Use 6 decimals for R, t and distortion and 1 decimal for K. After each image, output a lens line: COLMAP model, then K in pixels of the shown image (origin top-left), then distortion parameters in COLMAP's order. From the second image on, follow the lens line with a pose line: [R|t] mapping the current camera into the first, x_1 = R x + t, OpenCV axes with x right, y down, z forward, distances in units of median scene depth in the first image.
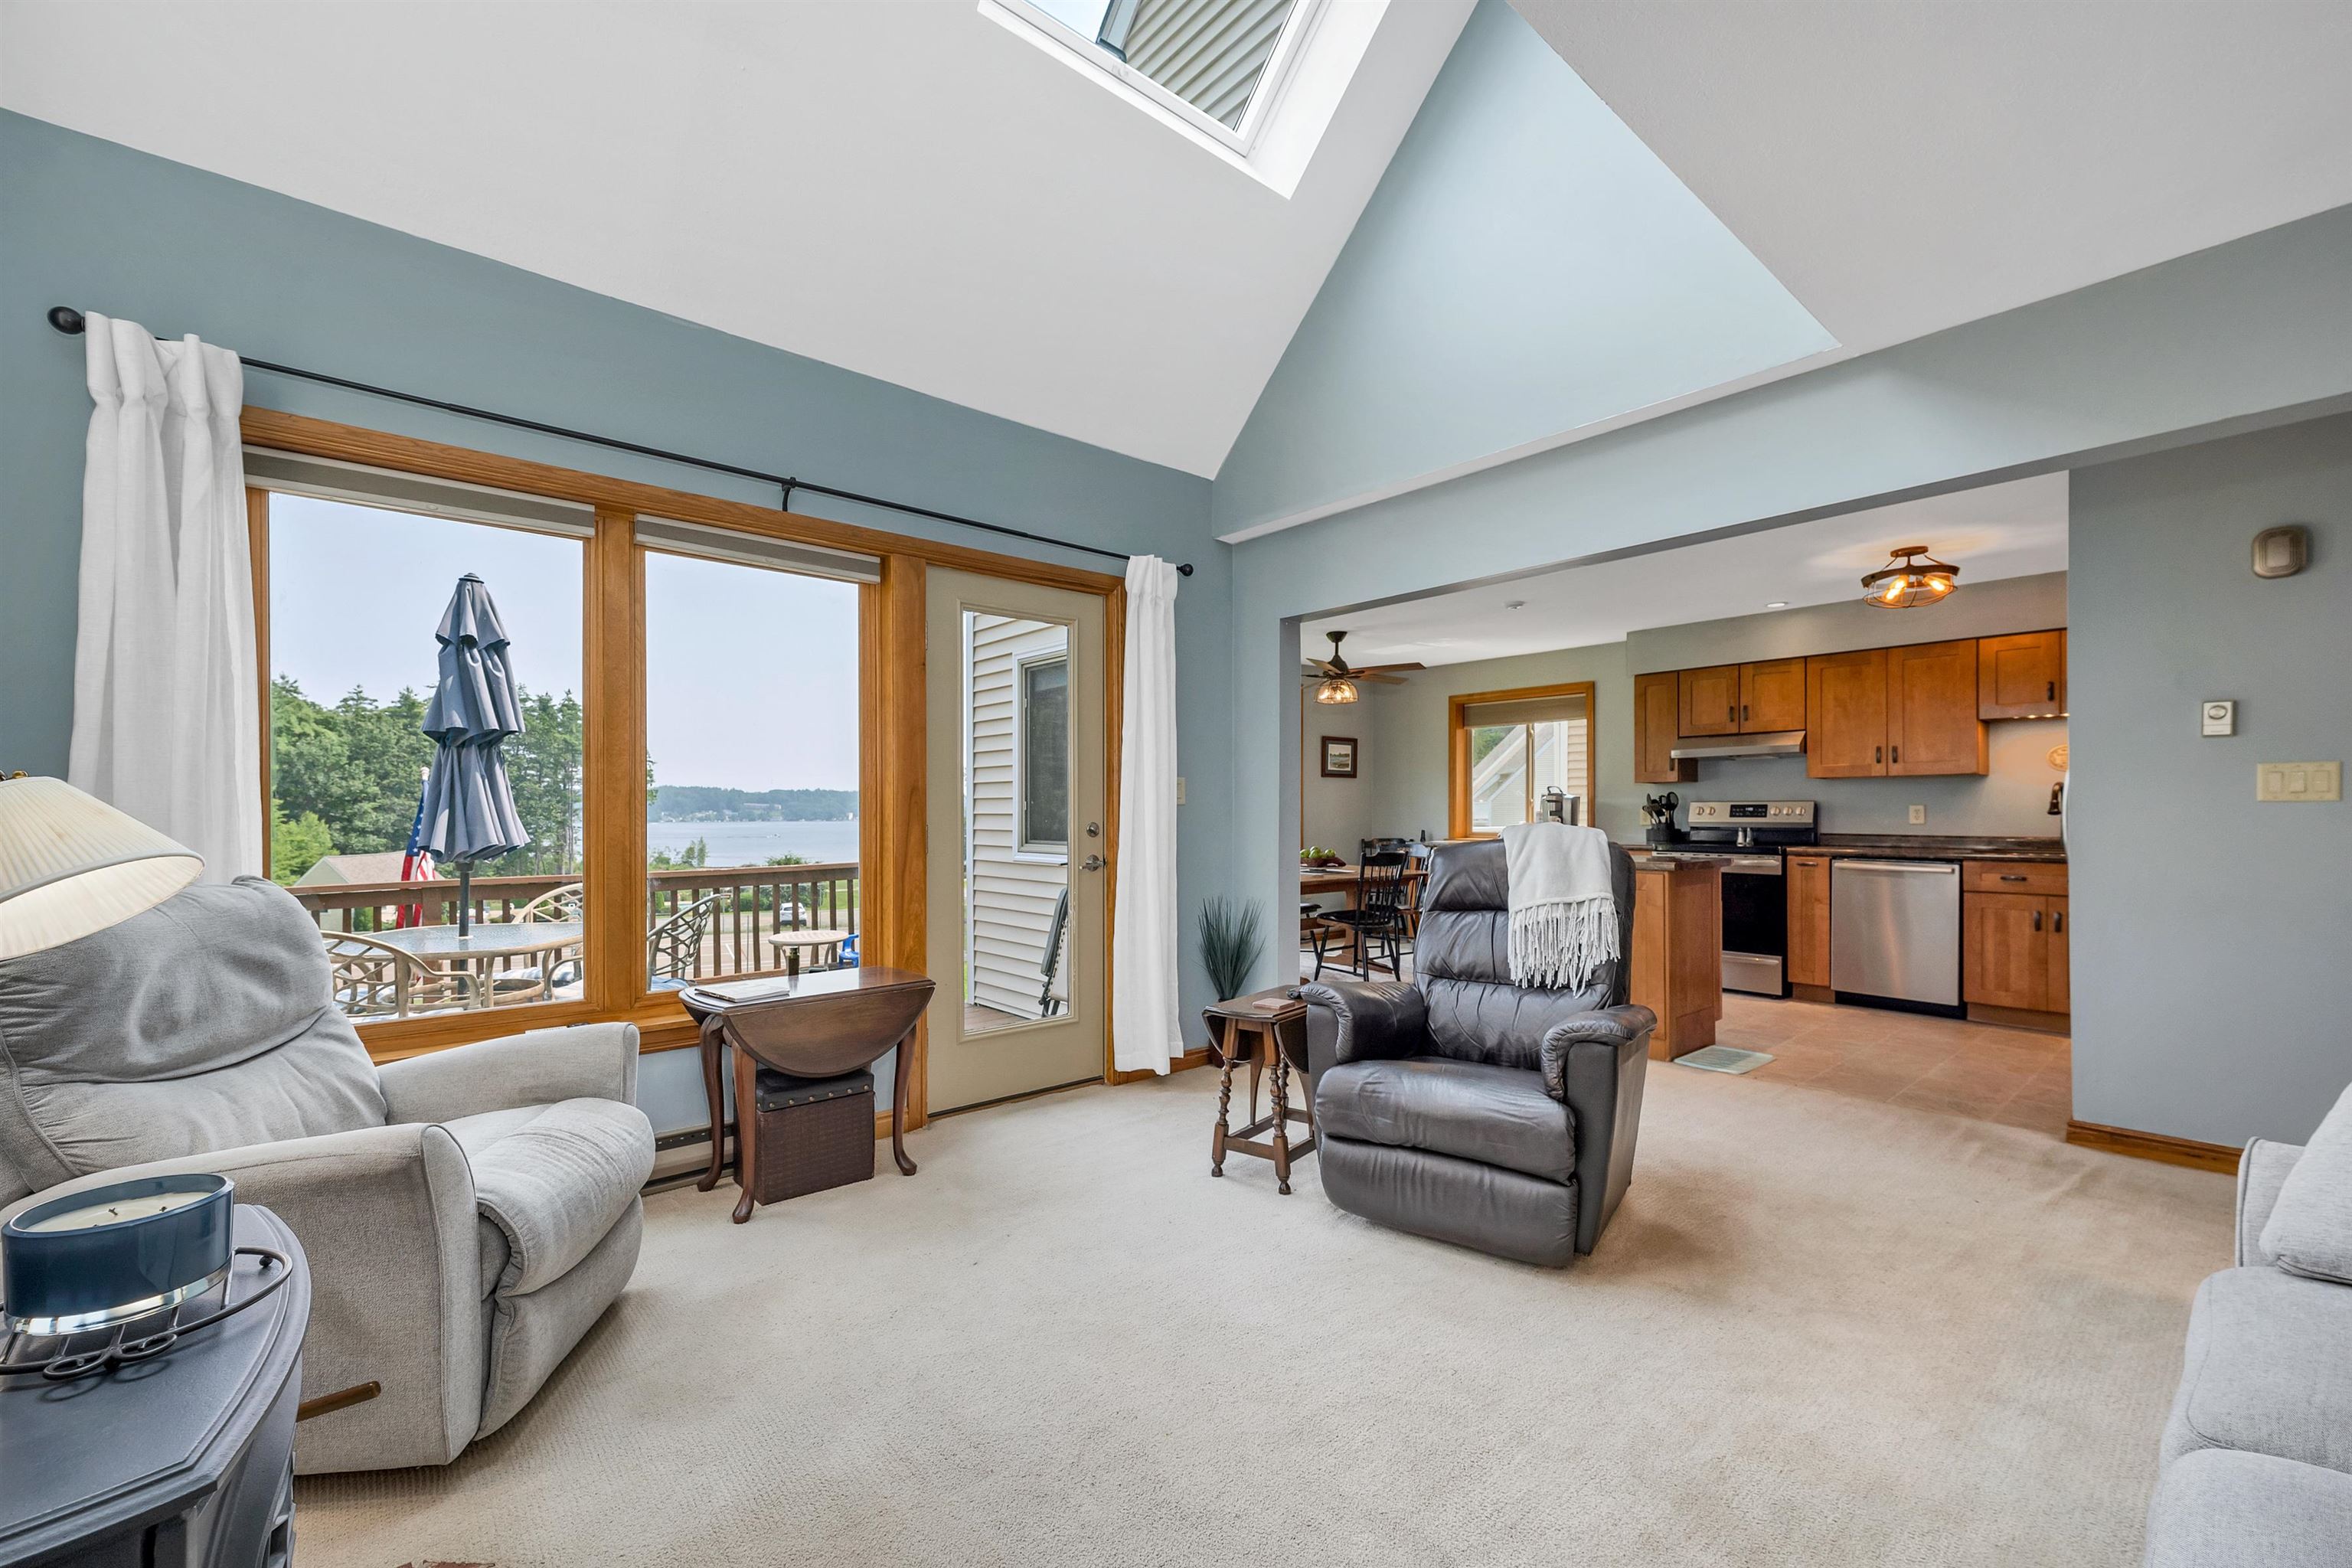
lens RADIAL K [[976.6, 0, 1173.5], [0, 976.6, 815.1], [0, 0, 1]] dist [0.003413, -0.000945]
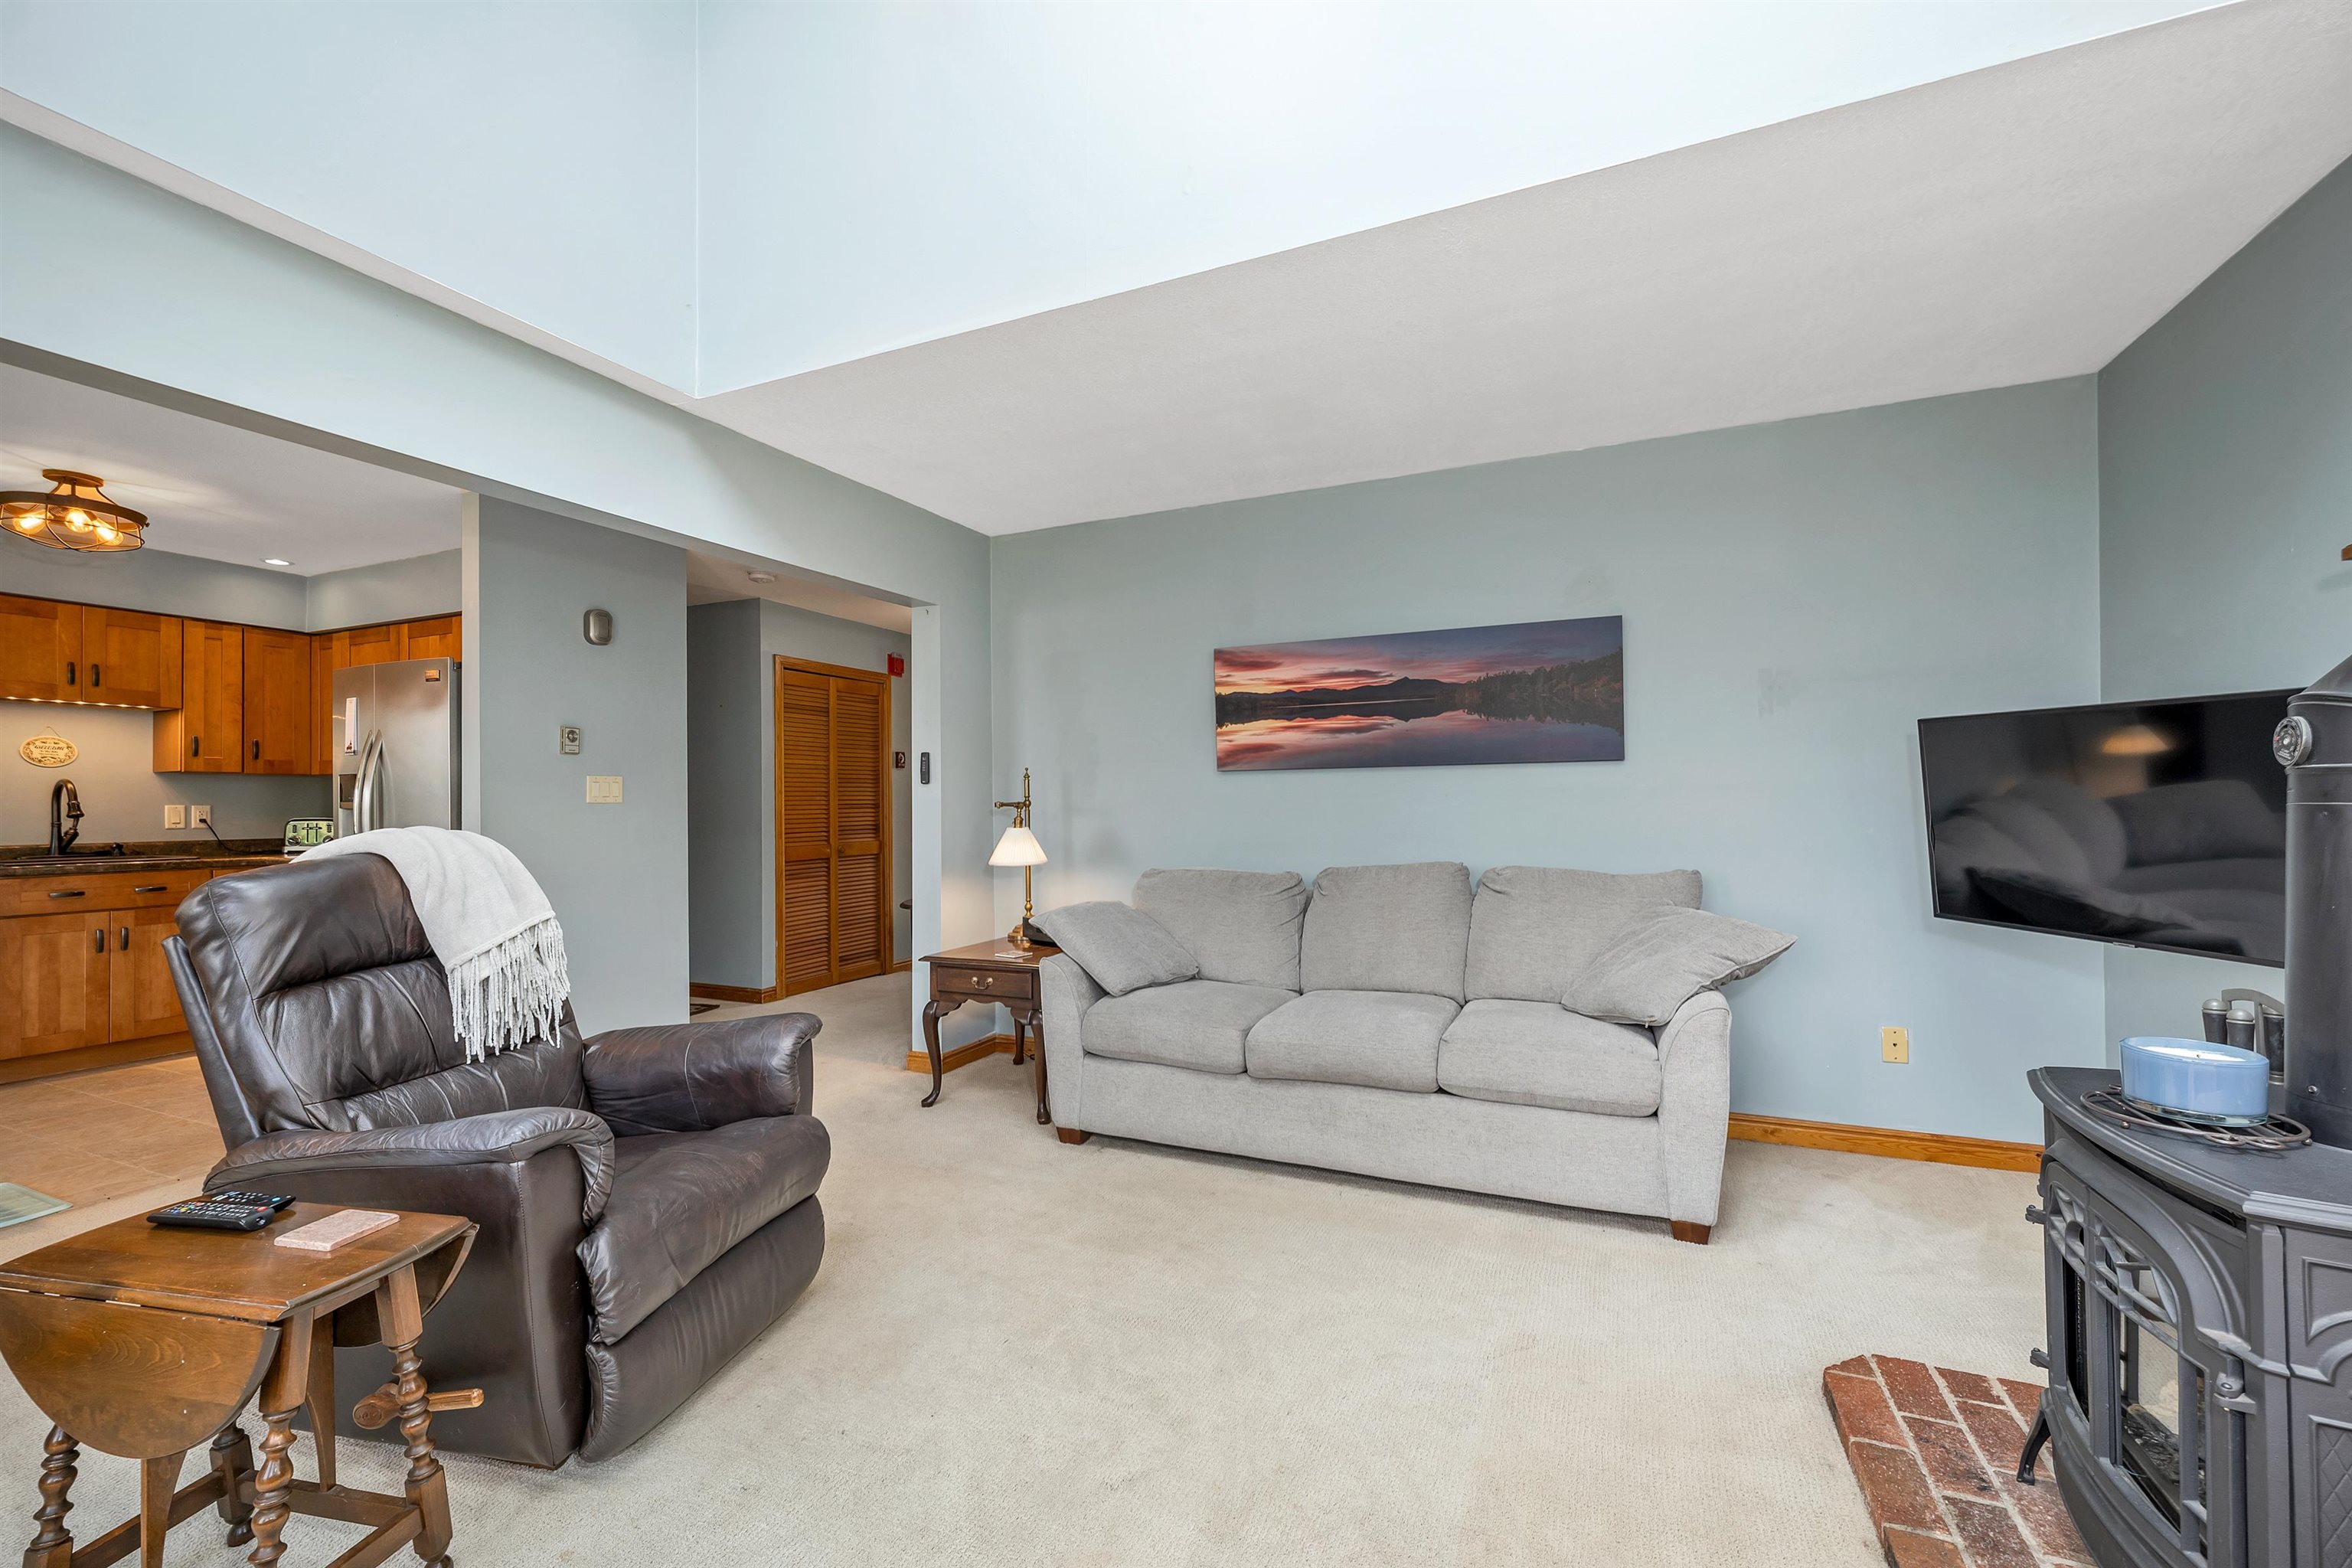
lens RADIAL K [[976.6, 0, 1164.2], [0, 976.6, 800.0], [0, 0, 1]] dist [0.003413, -0.000945]
pose [[-0.421401, 0.009984, 0.906820, -0.226787], [0.009707, 0.999932, -0.006498, -0.000739], [-0.906823, 0.006065, -0.421469, 0.395228]]
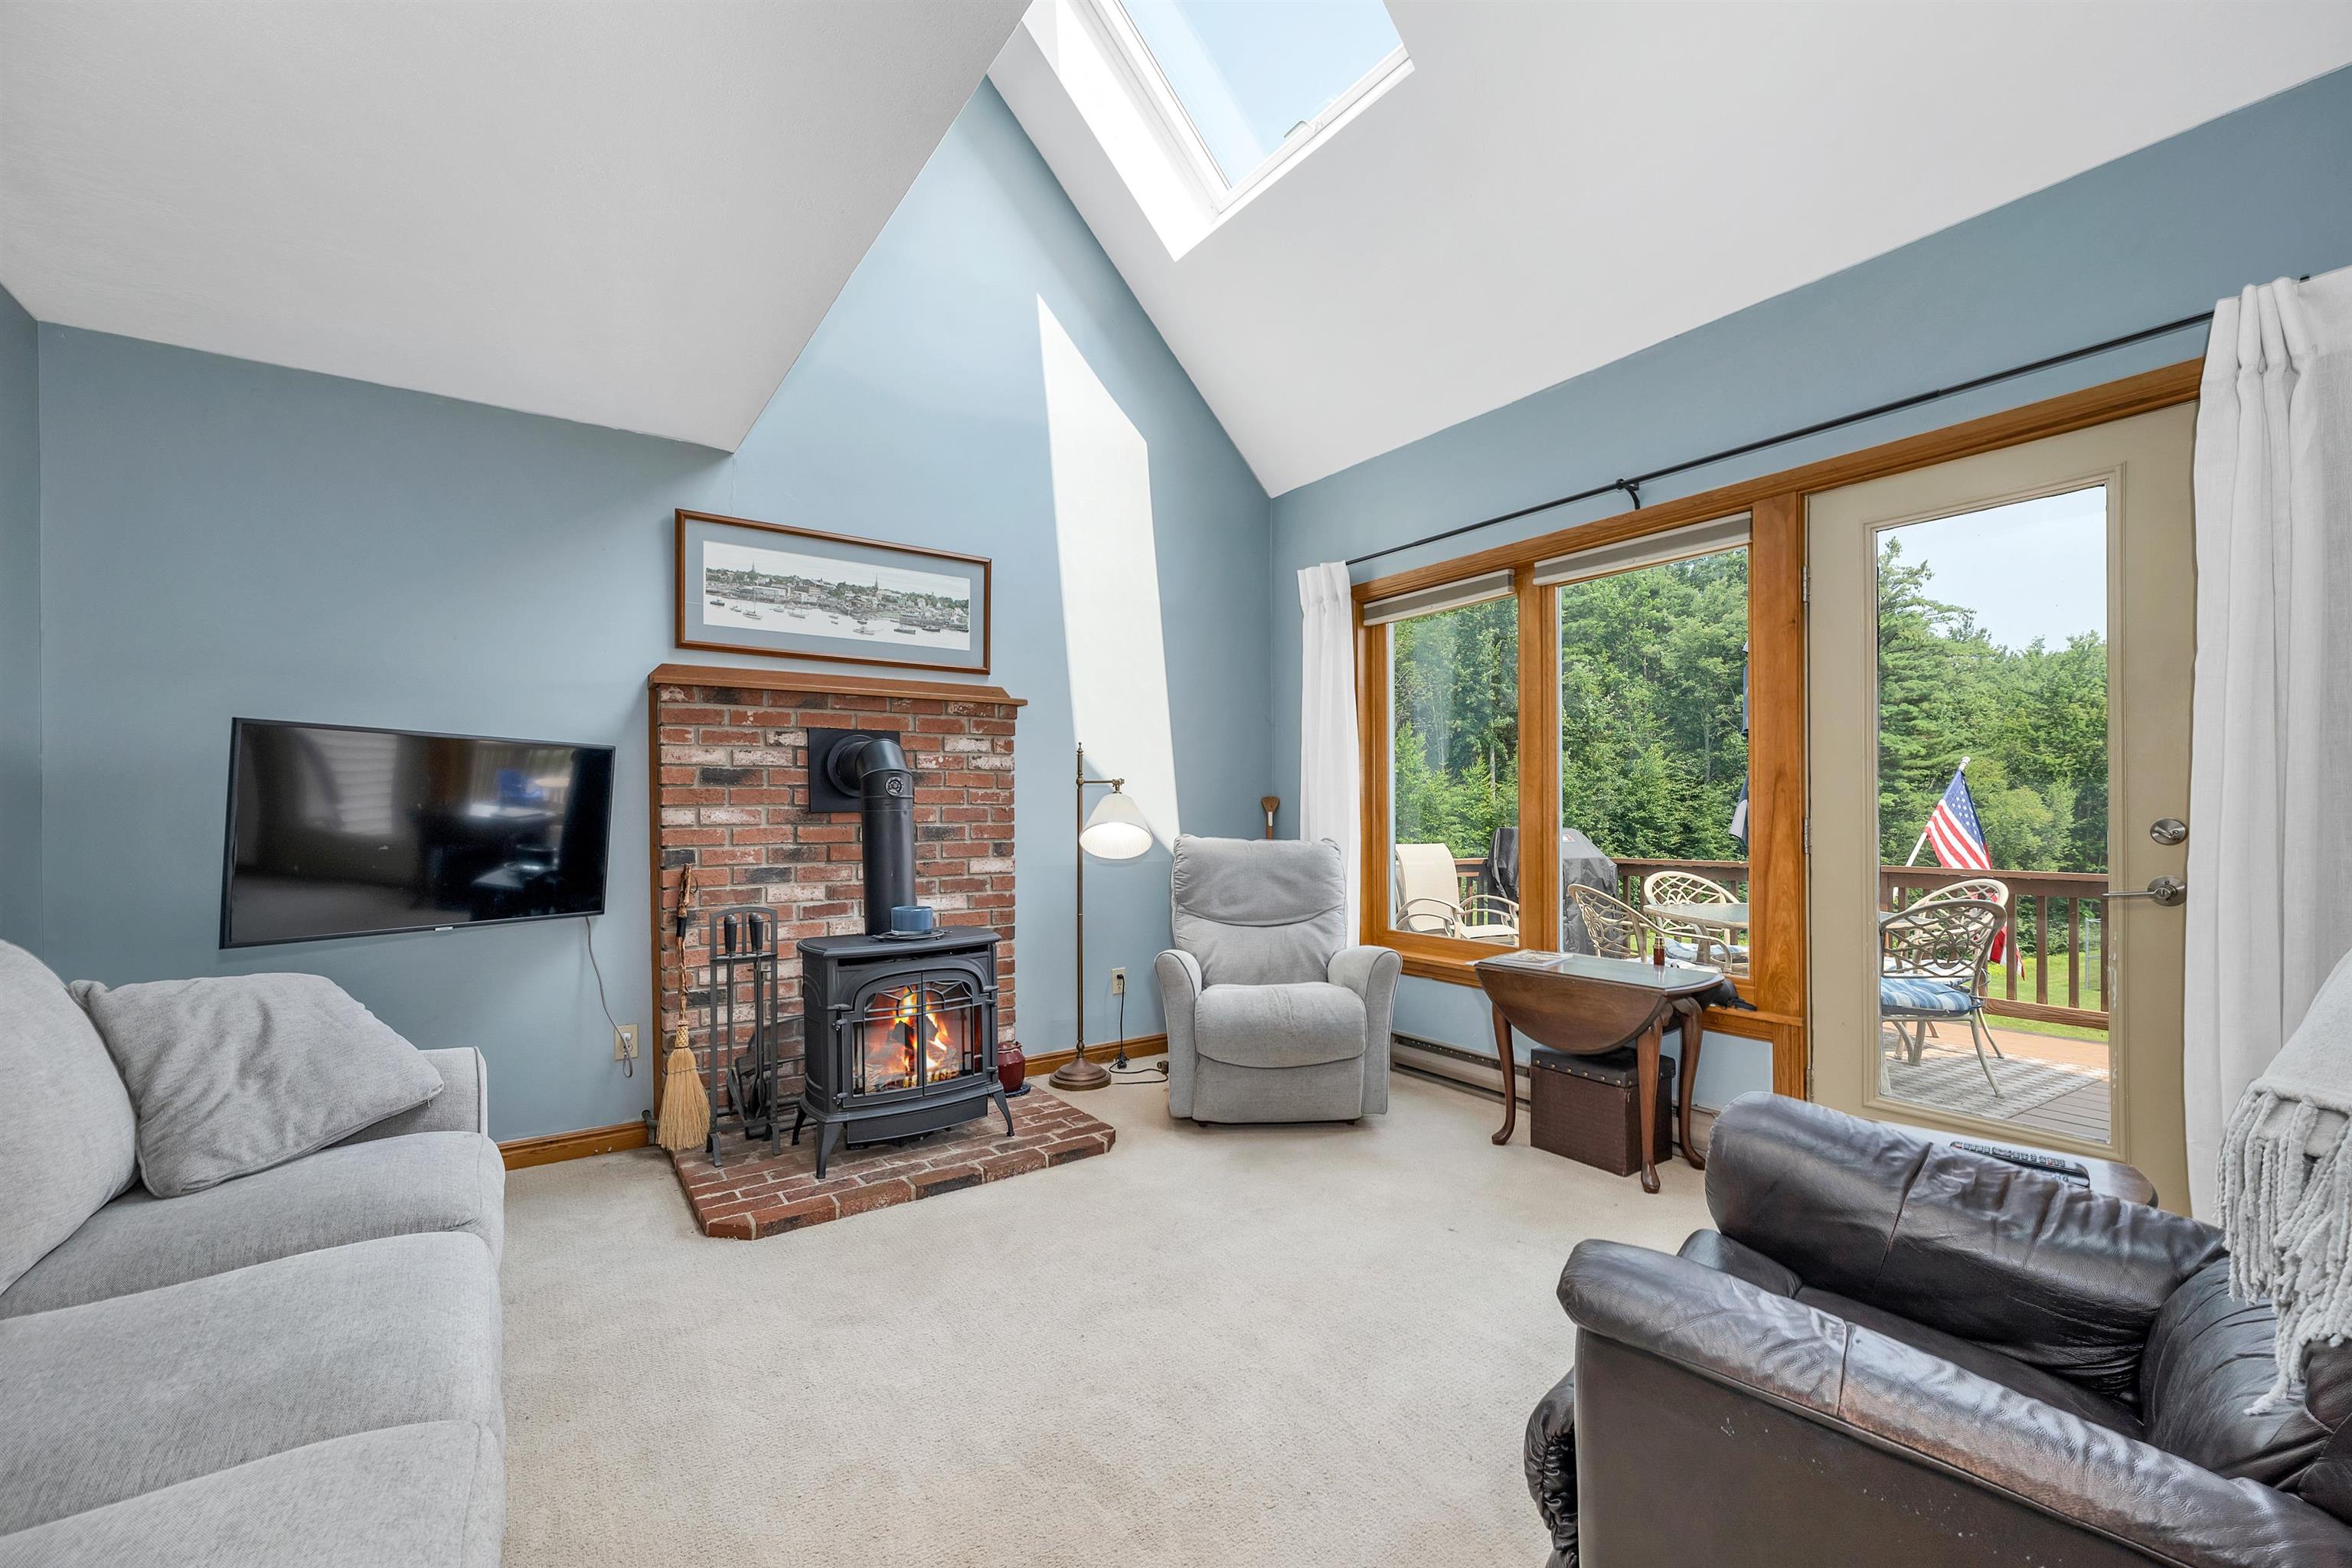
lens RADIAL K [[976.6, 0, 1185.7], [0, 976.6, 806.2], [0, 0, 1]] dist [0.003413, -0.000945]
pose [[-0.103160, 0.000923, -0.994664, 0.333542], [0.003445, 0.999994, 0.000570, -0.000635], [0.994659, -0.003368, -0.103162, 0.313461]]
